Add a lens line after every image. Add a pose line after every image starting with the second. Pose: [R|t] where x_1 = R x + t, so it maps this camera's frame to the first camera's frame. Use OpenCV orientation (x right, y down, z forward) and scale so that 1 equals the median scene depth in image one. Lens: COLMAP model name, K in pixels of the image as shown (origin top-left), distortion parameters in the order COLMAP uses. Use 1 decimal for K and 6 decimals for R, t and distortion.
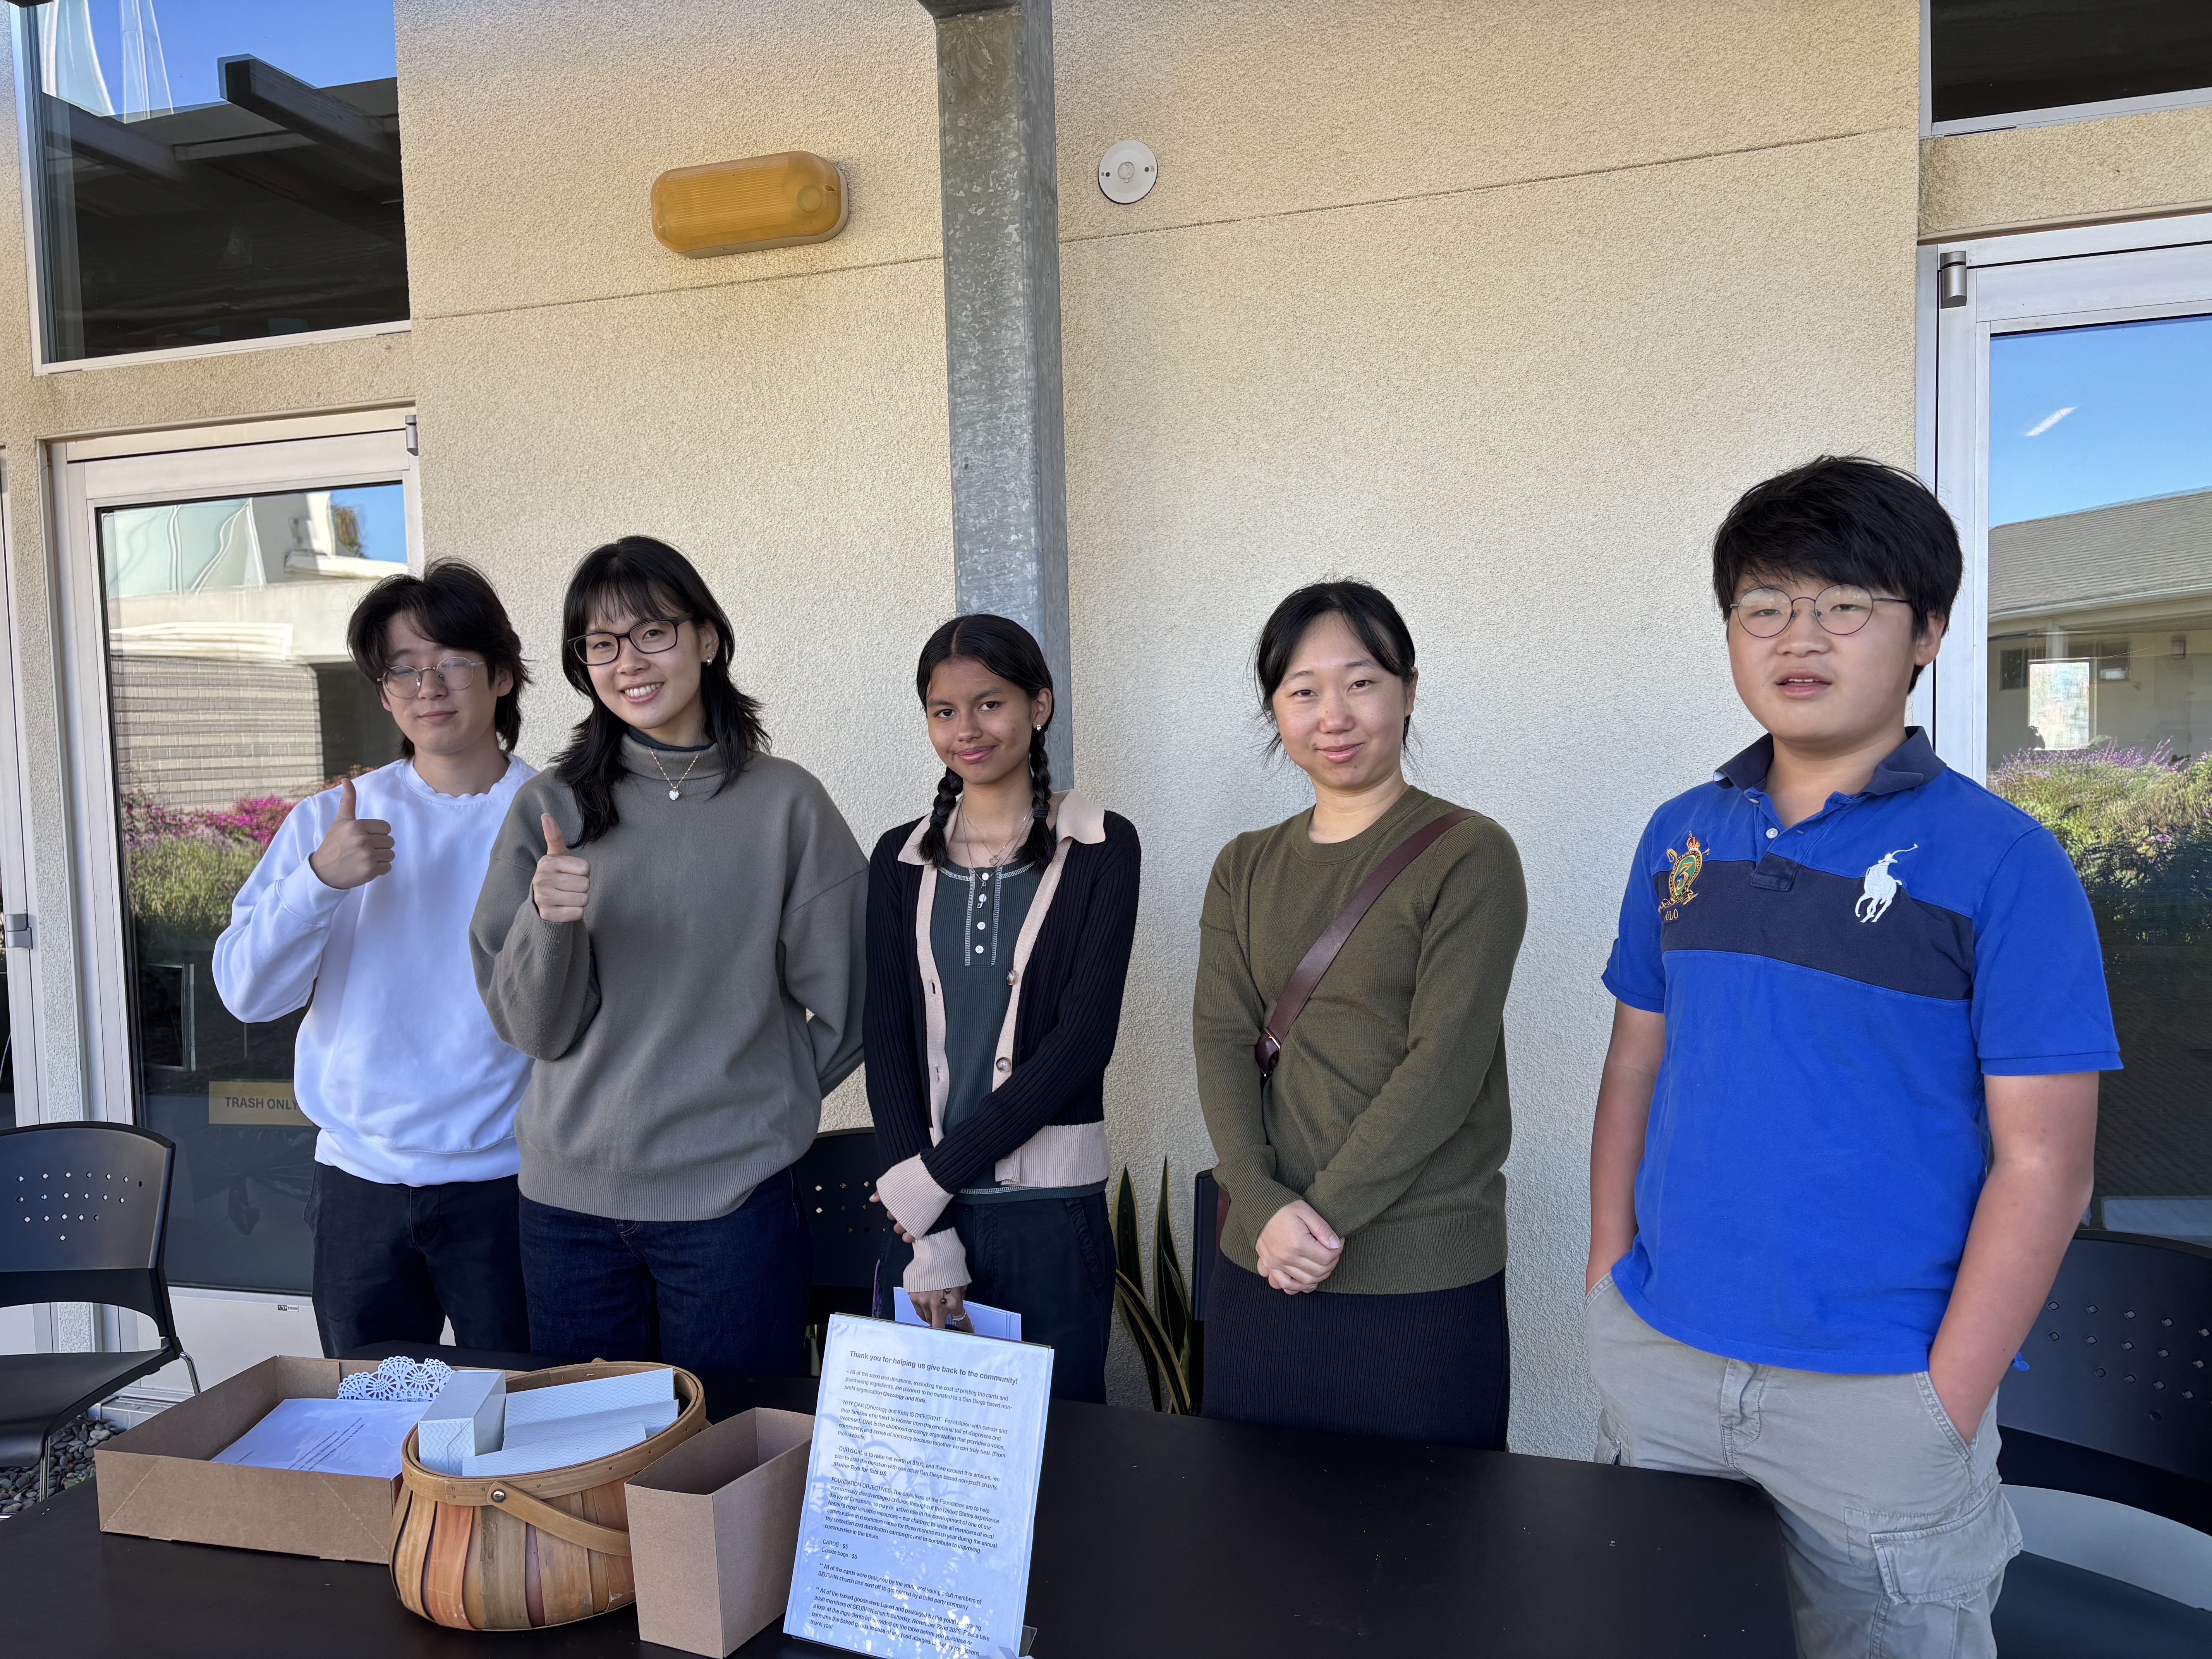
lens RADIAL K [[1460.4, 0, 1231.4], [0, 1460.4, 823.5], [0, 0, 1]] dist [-0.003696, -0.043188]
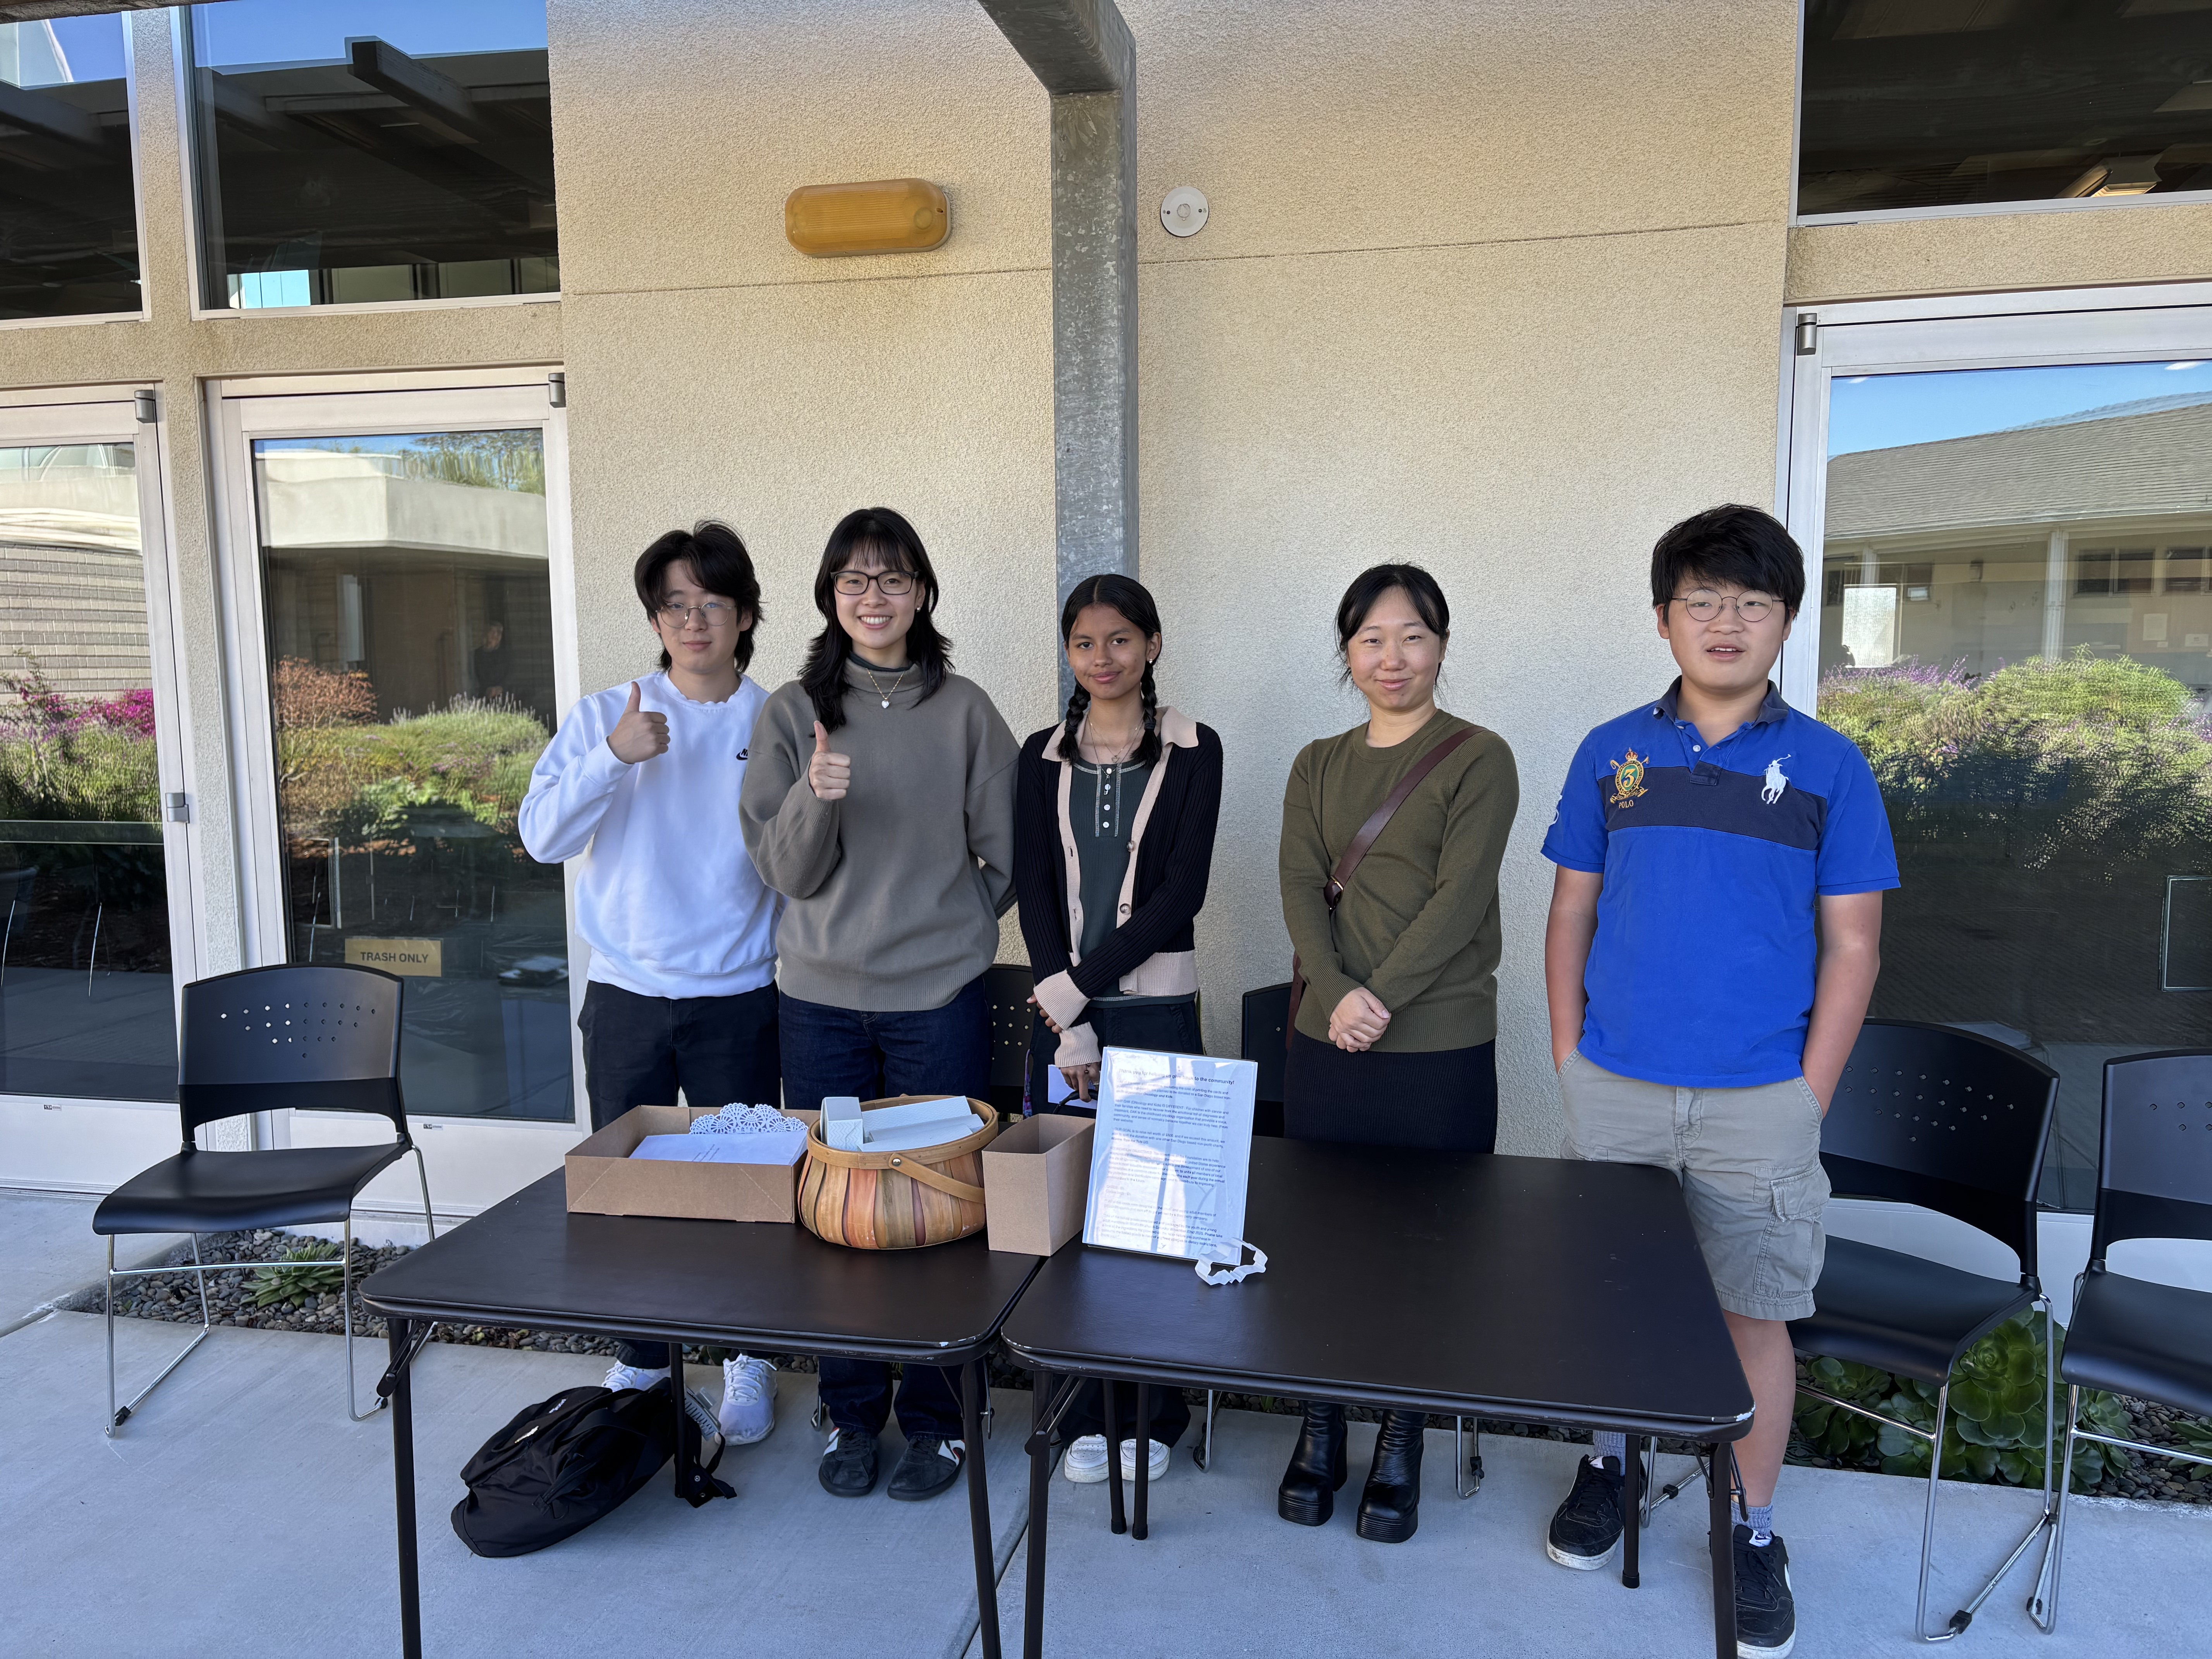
lens RADIAL K [[1669.4, 0, 1106.0], [0, 1669.4, 829.5], [0, 0, 1]] dist [-0.046606, -0.006464]
pose [[0.995973, 0.008982, 0.089206, -0.302728], [-0.015077, 0.997579, 0.067891, -0.011232], [-0.088381, -0.068962, 0.993697, -0.530415]]
